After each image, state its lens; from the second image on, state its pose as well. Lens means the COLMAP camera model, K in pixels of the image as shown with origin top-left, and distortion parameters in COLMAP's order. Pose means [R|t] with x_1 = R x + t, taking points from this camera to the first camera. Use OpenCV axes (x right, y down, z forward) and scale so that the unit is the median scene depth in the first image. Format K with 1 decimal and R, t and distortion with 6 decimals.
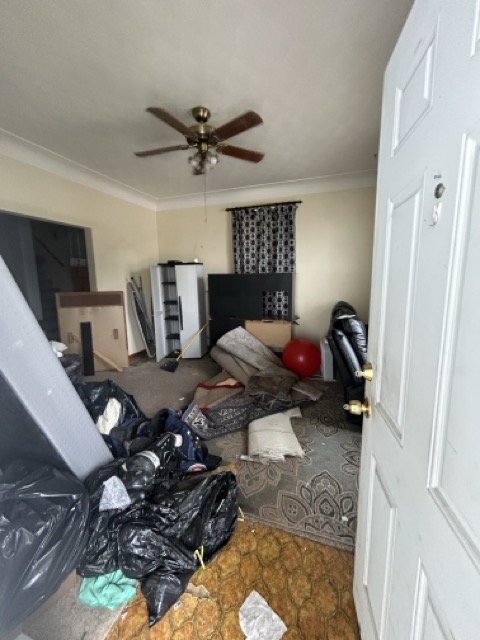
lens RADIAL K [[259.6, 0, 241.5], [0, 259.6, 320.6], [0, 0, 1]] dist [-0.000453, 0.000228]
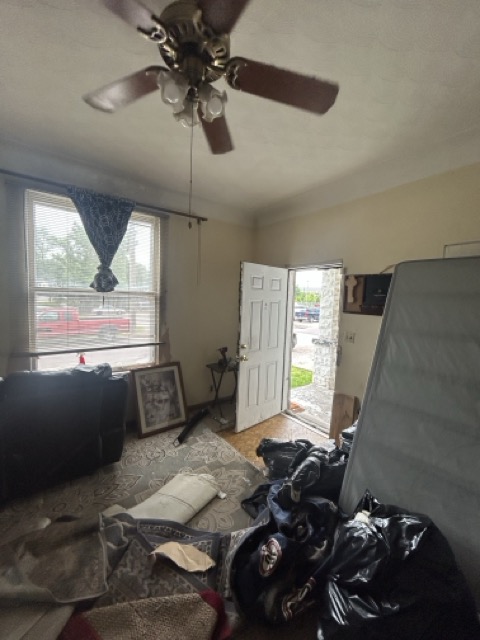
lens RADIAL K [[259.6, 0, 241.5], [0, 259.6, 320.6], [0, 0, 1]] dist [-0.000453, 0.000228]
pose [[-0.829925, -0.066455, 0.553902, -0.524304], [0.053741, 0.978738, 0.197947, -0.336826], [-0.555280, 0.194048, -0.808709, 1.467245]]
